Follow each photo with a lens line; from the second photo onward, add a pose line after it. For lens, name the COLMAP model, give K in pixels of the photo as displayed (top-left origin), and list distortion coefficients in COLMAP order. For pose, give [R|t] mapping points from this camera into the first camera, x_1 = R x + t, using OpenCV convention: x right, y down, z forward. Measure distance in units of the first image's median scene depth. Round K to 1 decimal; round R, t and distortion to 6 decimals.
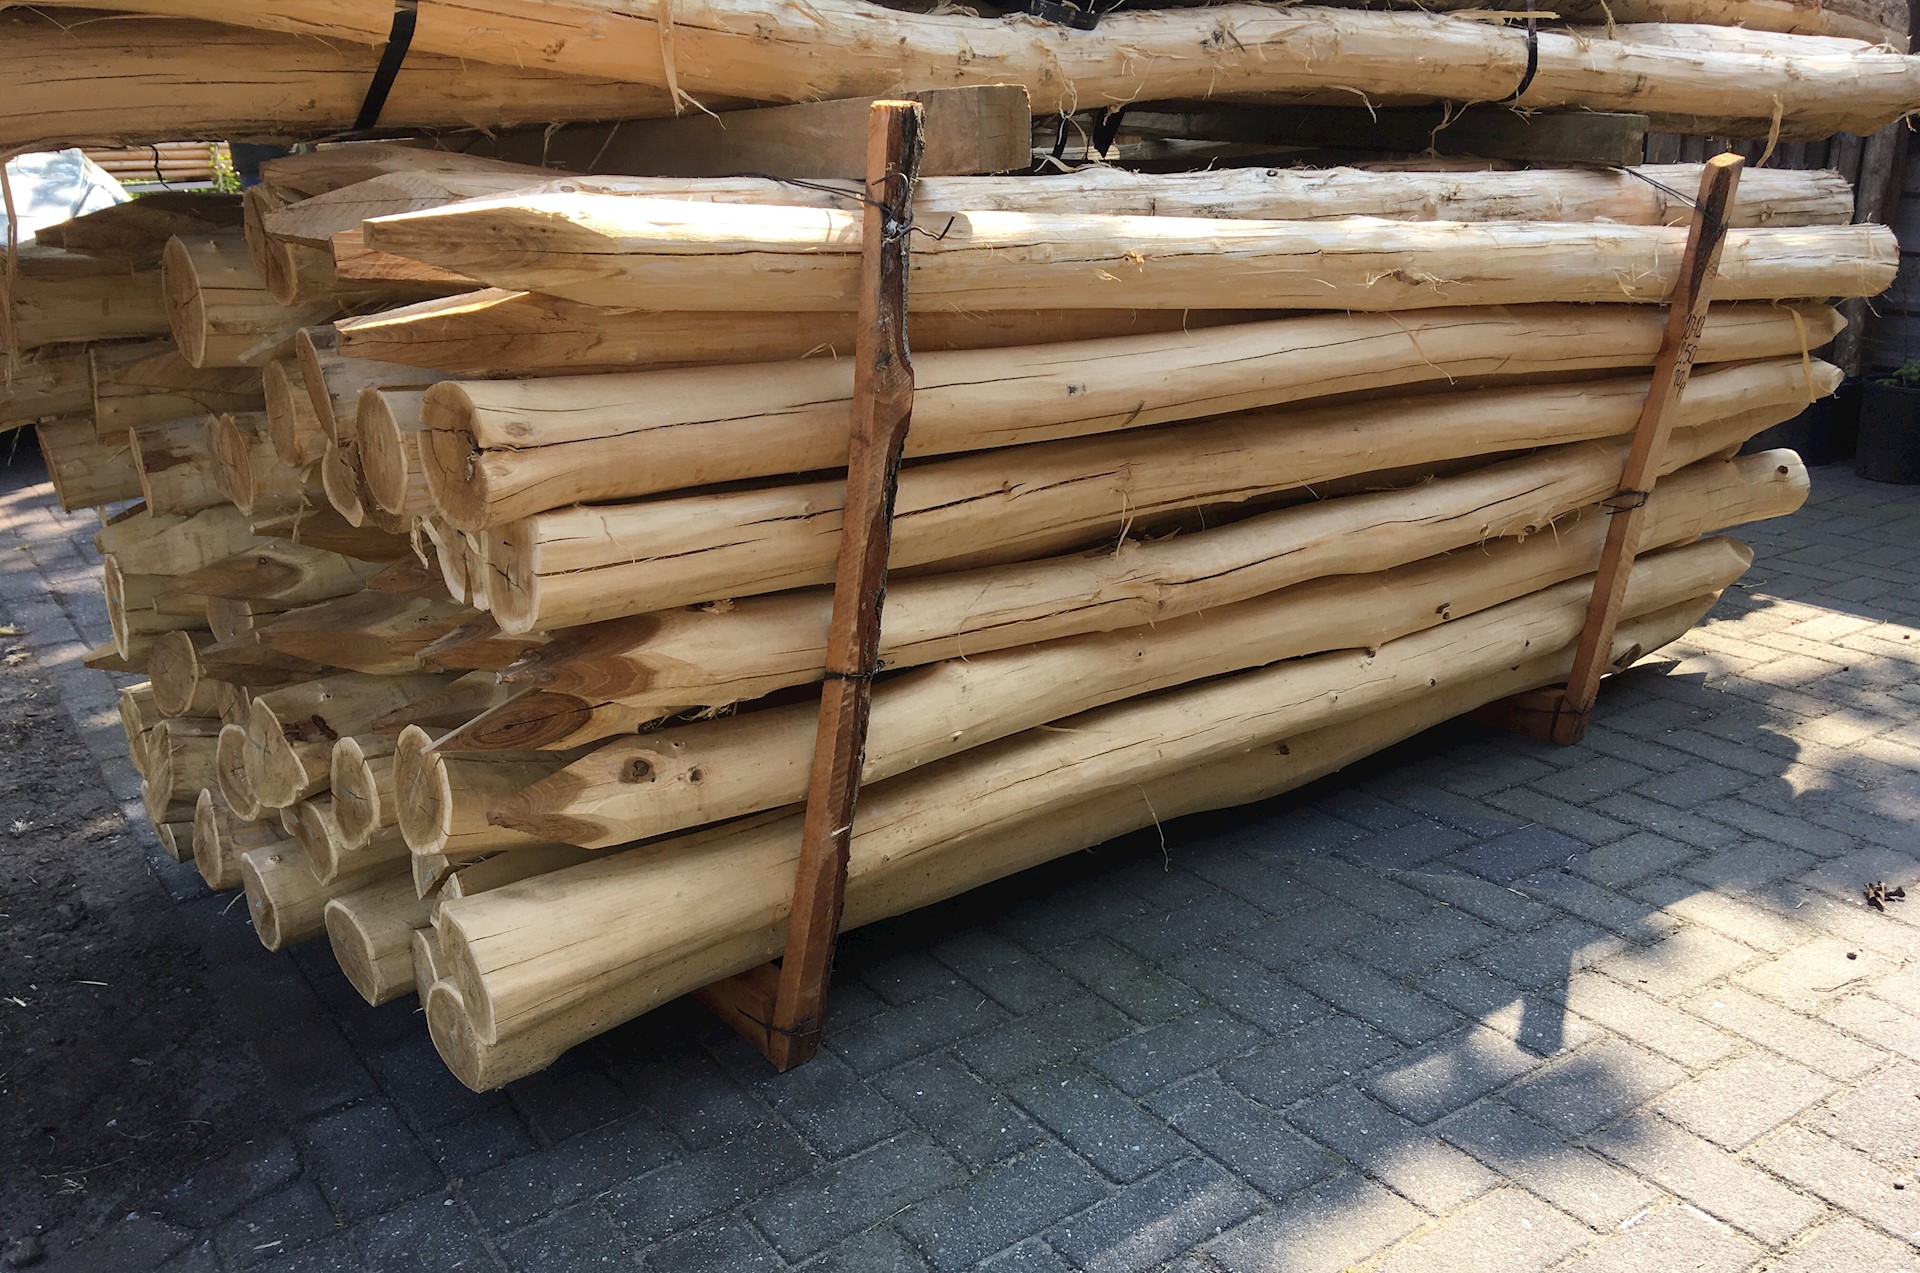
lens RADIAL K [[1606.0, 0, 955.7], [0, 1606.0, 730.4], [0, 0, 1]] dist [0.082637, -0.058873]
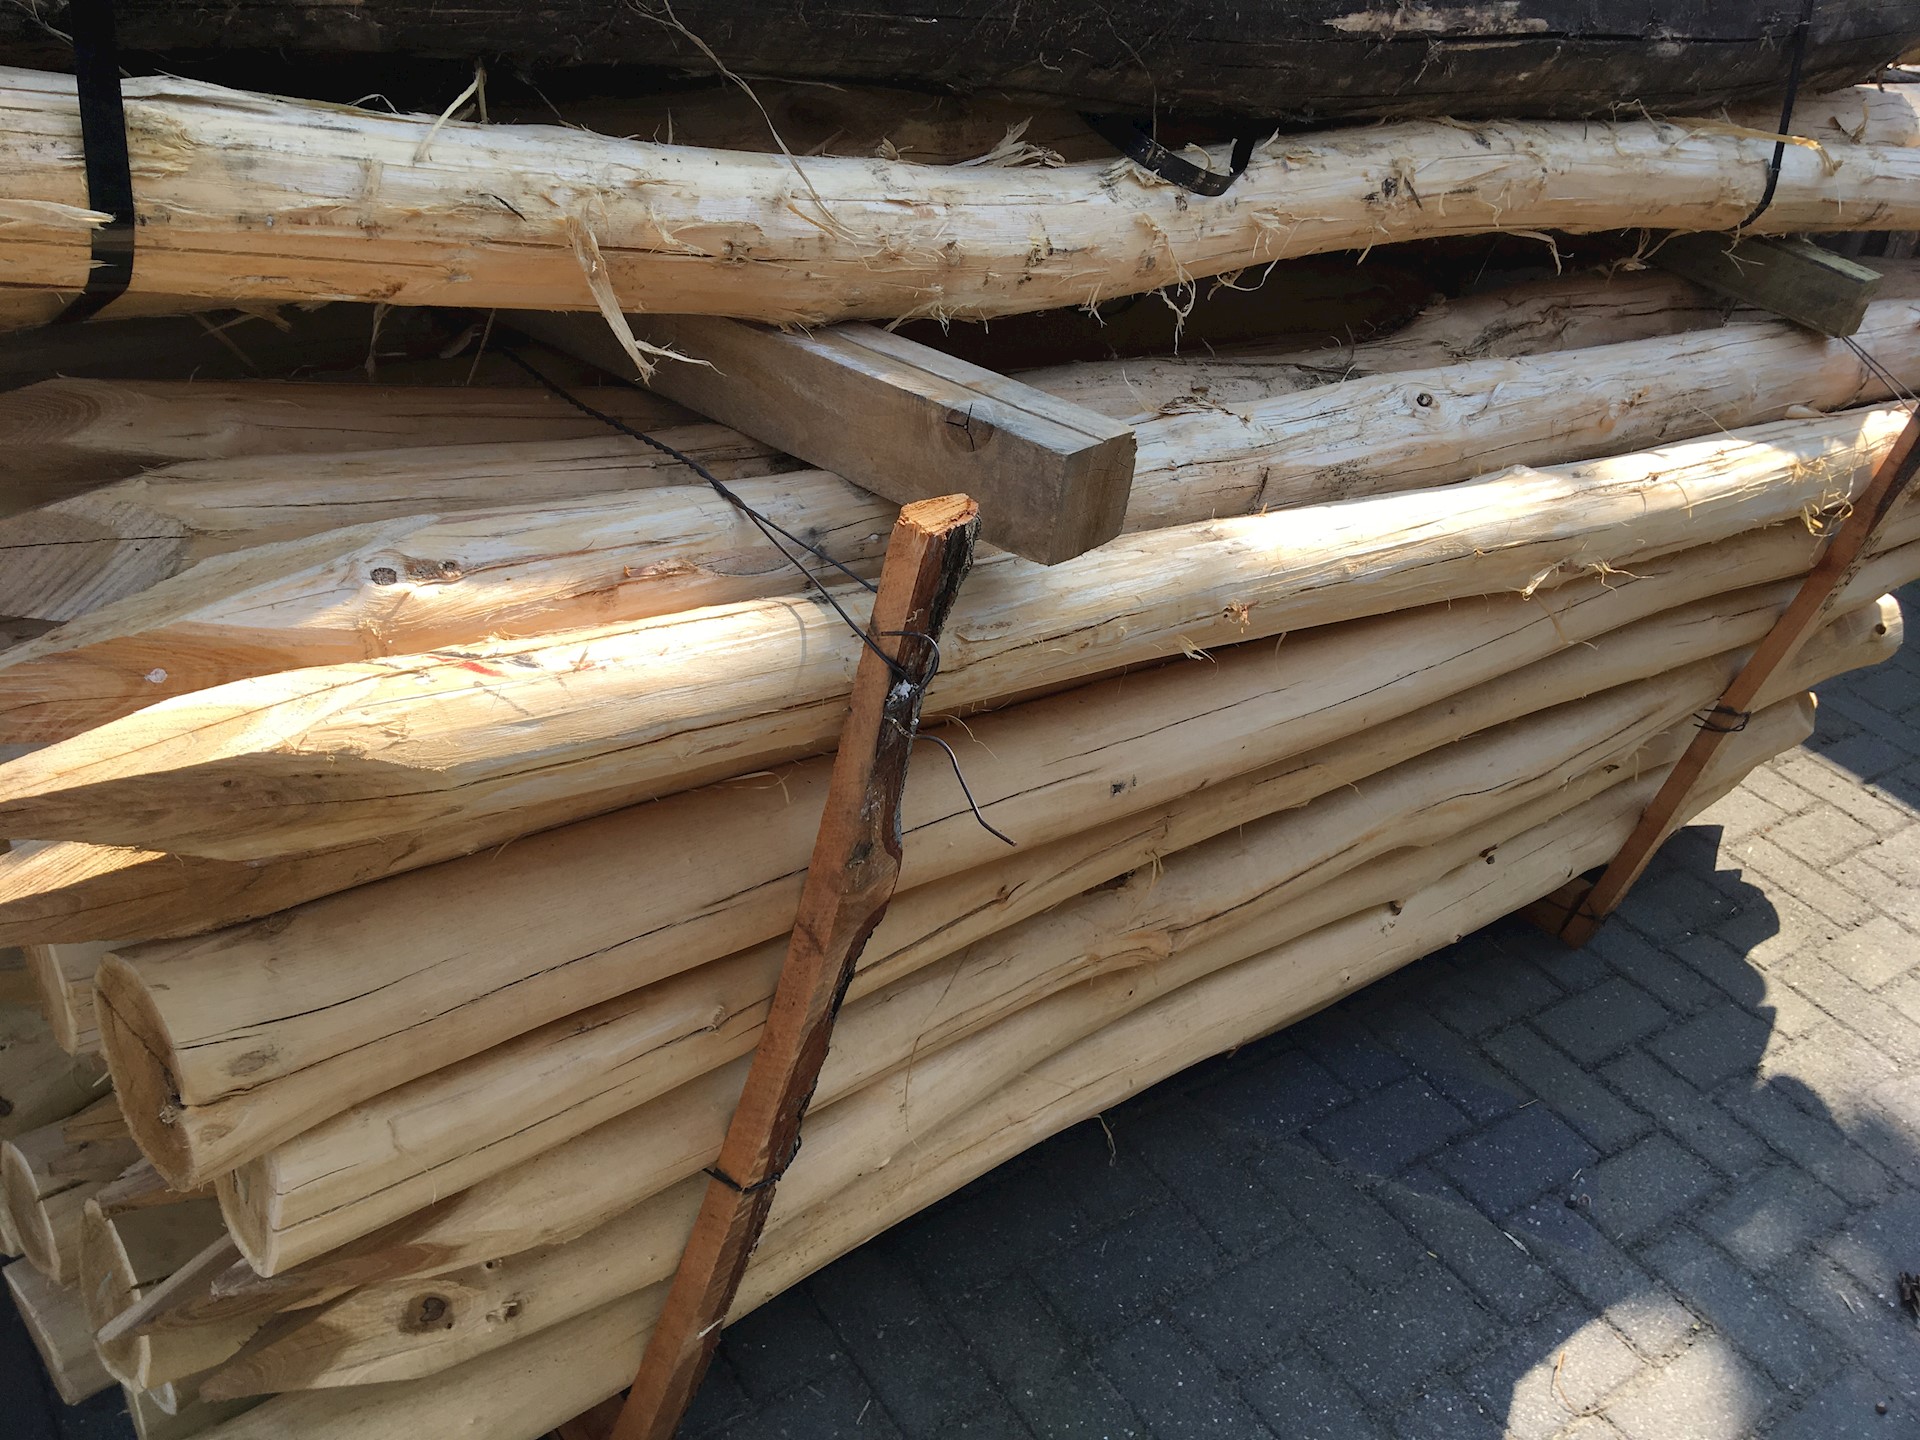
lens RADIAL K [[1617.9, 0, 955.7], [0, 1617.9, 731.2], [0, 0, 1]] dist [0.080398, -0.077354]
pose [[0.987281, 0.129068, 0.092828, -0.063421], [-0.146256, 0.966254, 0.212043, -0.361665], [-0.062327, -0.222922, 0.972842, 0.314774]]
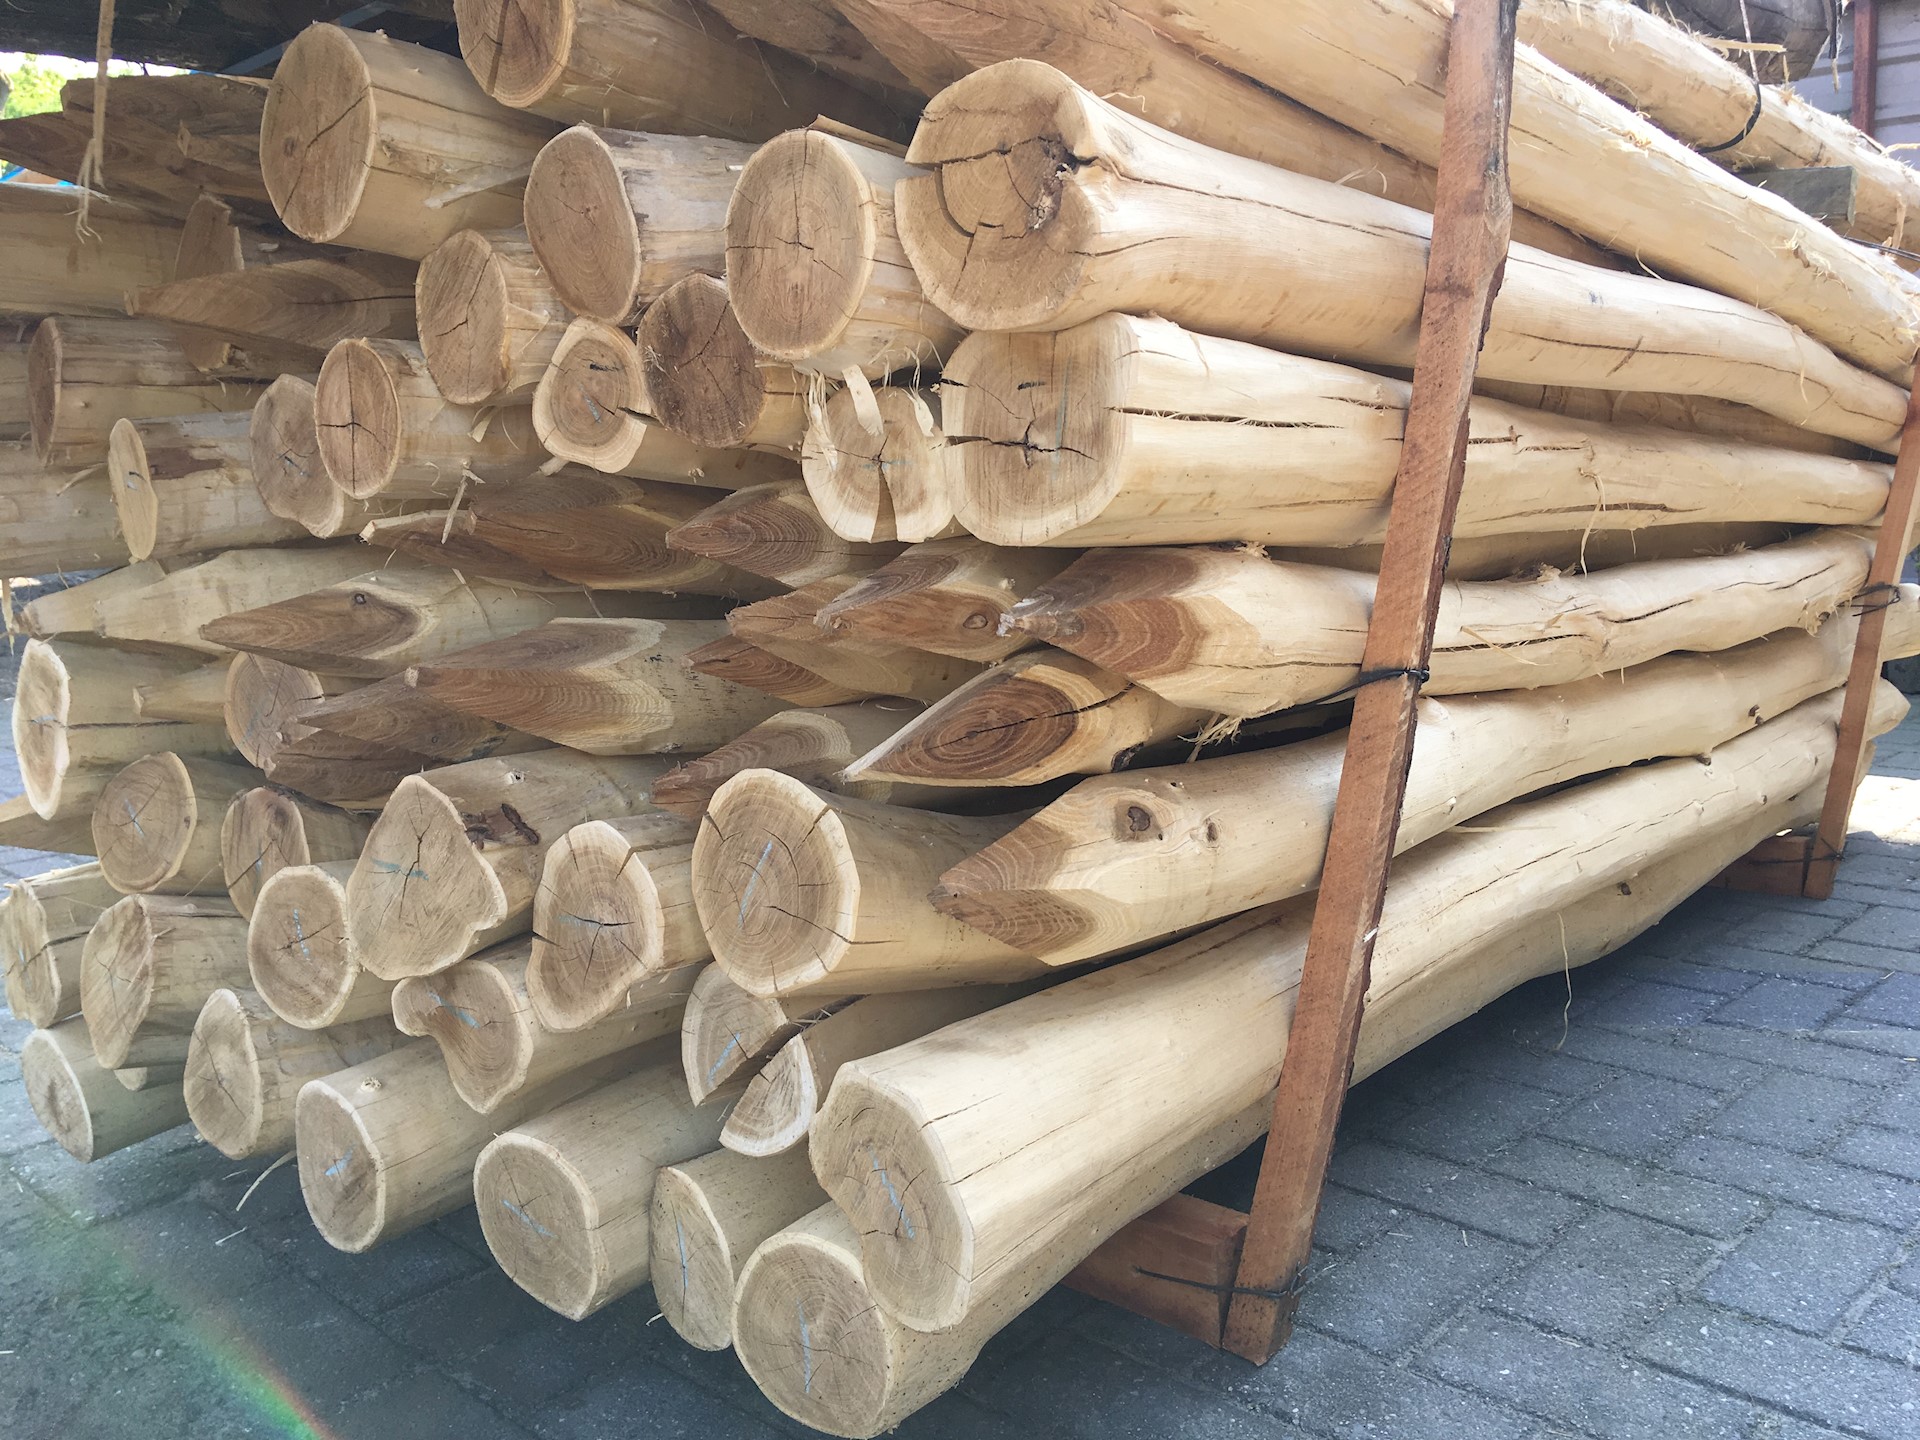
lens RADIAL K [[1617.9, 0, 956.5], [0, 1617.9, 735.5], [0, 0, 1]] dist [0.080398, -0.077354]
pose [[0.980072, -0.039691, 0.194637, -0.340807], [0.080542, 0.975080, -0.206717, 0.101564], [-0.181582, 0.218274, 0.958845, 0.382032]]
